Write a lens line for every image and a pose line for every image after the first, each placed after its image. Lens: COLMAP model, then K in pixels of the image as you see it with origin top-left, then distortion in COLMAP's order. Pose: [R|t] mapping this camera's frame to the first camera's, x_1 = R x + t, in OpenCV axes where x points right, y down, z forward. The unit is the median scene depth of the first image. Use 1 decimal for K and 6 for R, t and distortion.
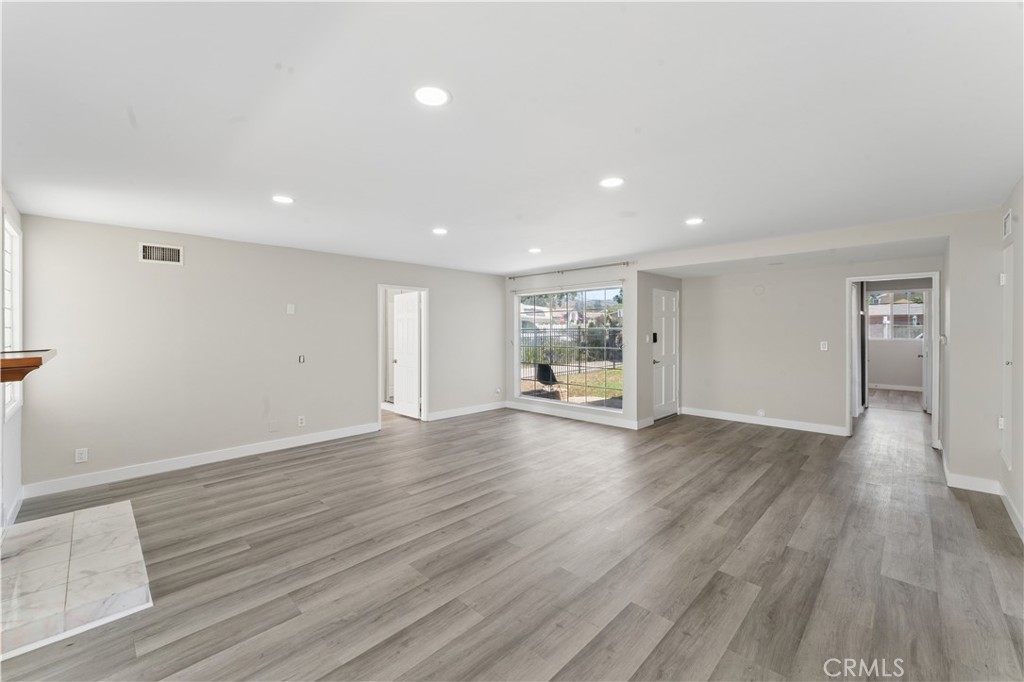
lens RADIAL K [[416.8, 0, 505.2], [0, 416.8, 328.4], [0, 0, 1]] dist [-0.001062, -0.000239]
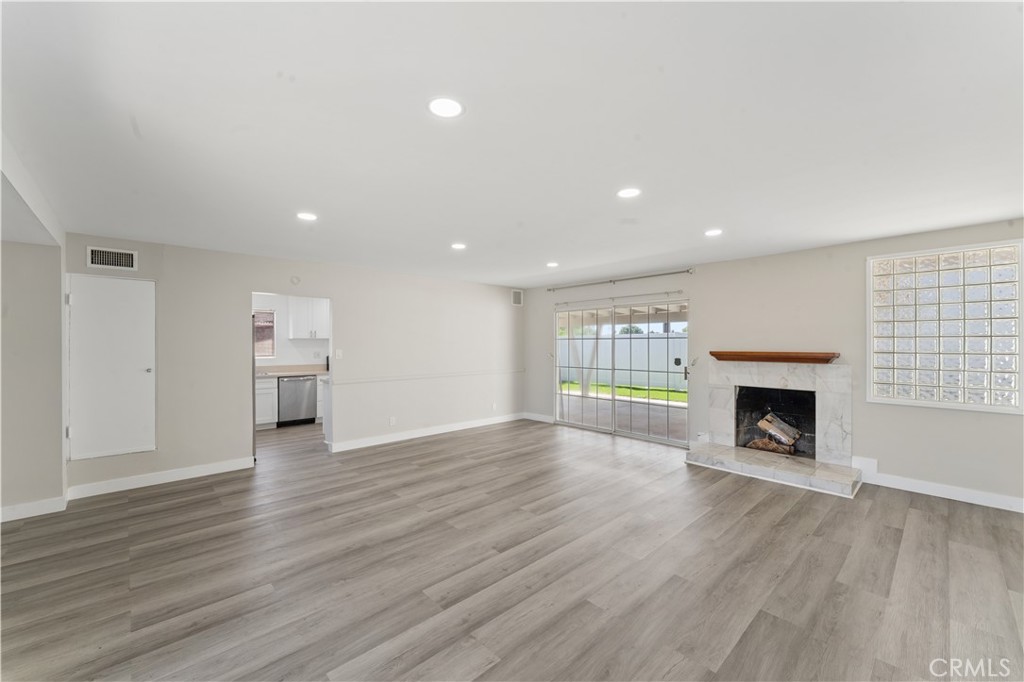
lens RADIAL K [[403.2, 0, 509.3], [0, 403.2, 346.2], [0, 0, 1]] dist [-0.000553, -0.000219]
pose [[-0.999027, 0.008853, 0.043204, 0.008726], [0.009167, 0.999933, 0.007057, 0.008222], [-0.043138, 0.007446, -0.999041, 2.412554]]
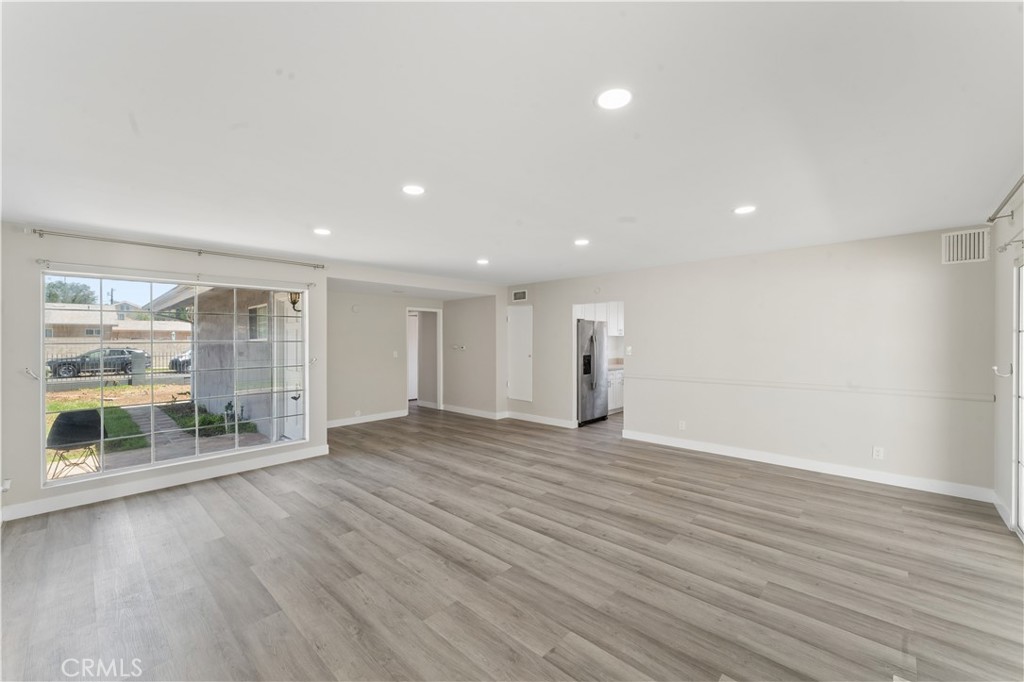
lens RADIAL K [[408.6, 0, 512.0], [0, 408.6, 341.0], [0, 0, 1]] dist [-0.002240, -0.000020]
pose [[-0.031687, 0.004767, 0.999486, -1.167873], [0.002591, 0.999986, -0.004688, 0.010628], [-0.999494, 0.002441, -0.031699, 1.270413]]
